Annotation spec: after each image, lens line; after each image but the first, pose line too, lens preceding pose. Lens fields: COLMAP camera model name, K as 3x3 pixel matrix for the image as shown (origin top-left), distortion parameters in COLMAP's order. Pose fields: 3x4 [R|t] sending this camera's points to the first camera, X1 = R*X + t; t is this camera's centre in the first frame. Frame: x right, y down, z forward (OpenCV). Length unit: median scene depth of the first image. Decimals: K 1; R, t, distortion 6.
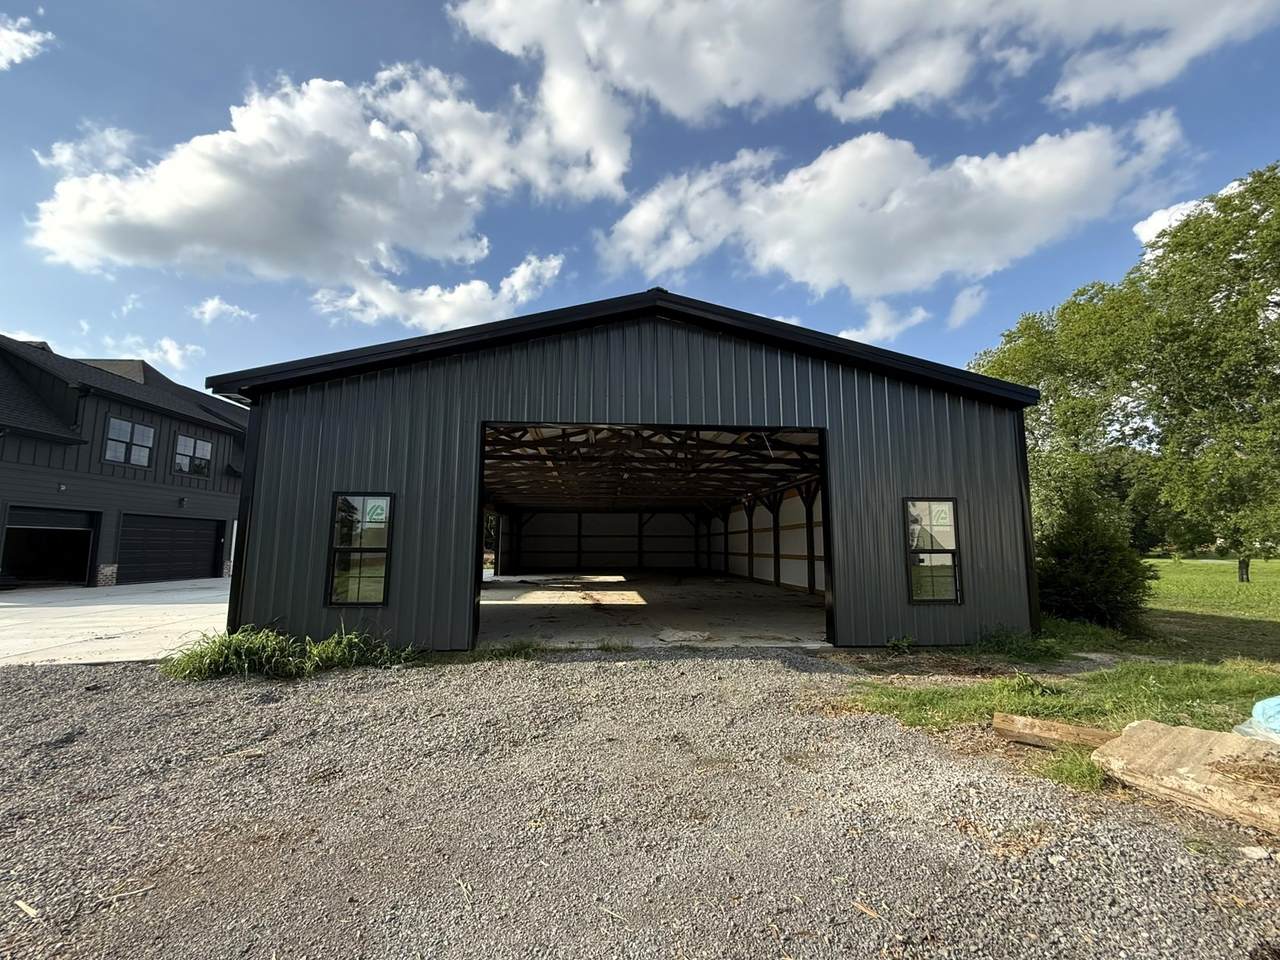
lens RADIAL K [[513.5, 0, 640.0], [0, 513.5, 480.0], [0, 0, 1]] dist [-0.001664, -0.000215]
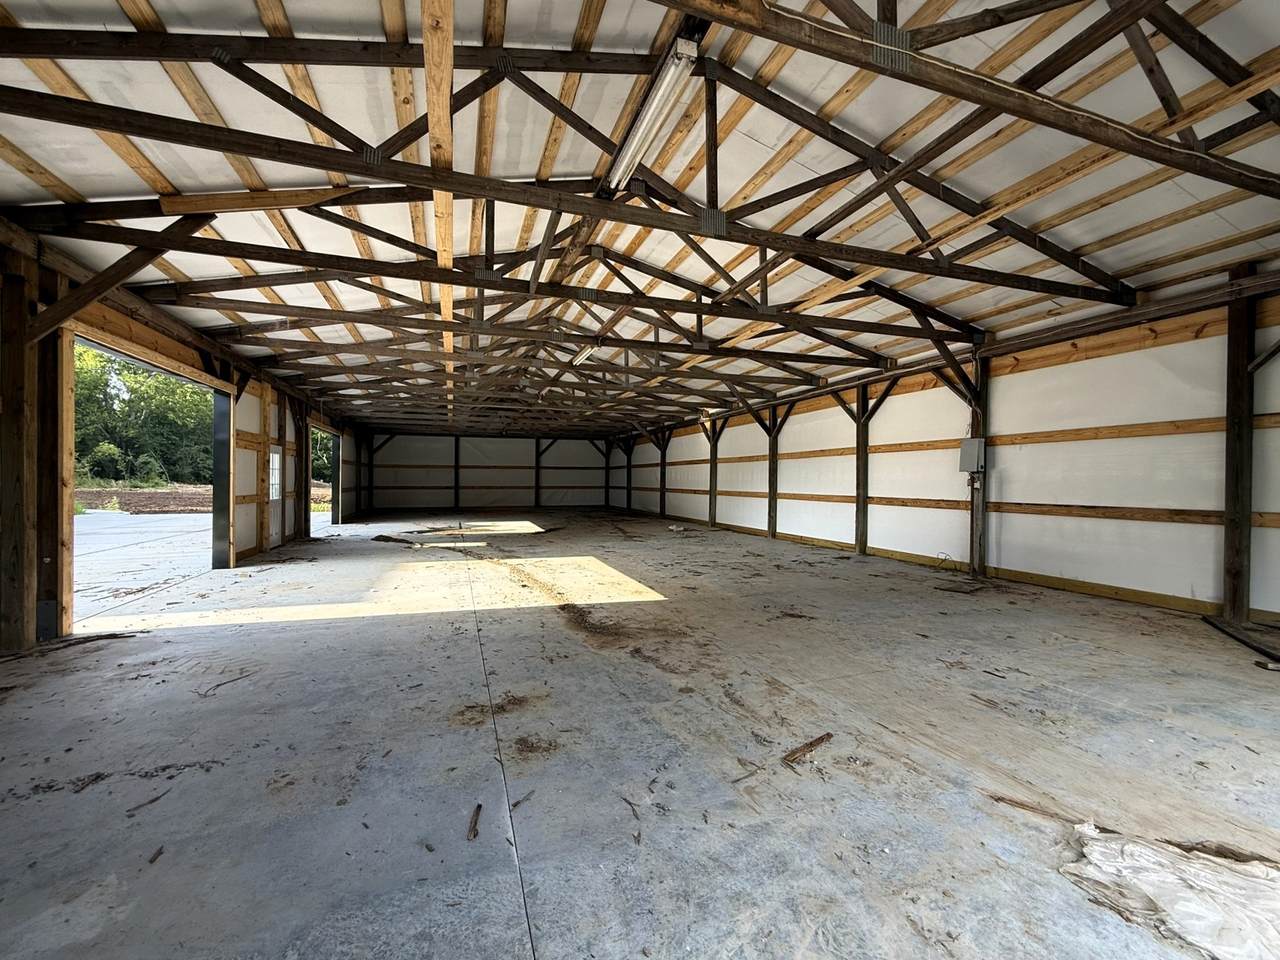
lens RADIAL K [[513.5, 0, 640.0], [0, 513.5, 480.0], [0, 0, 1]] dist [-0.001664, -0.000215]
pose [[0.966754, 0.002015, 0.255701, -0.055851], [-0.034977, 0.991612, 0.124428, 0.026883], [-0.253305, -0.129235, 0.958715, 0.219303]]
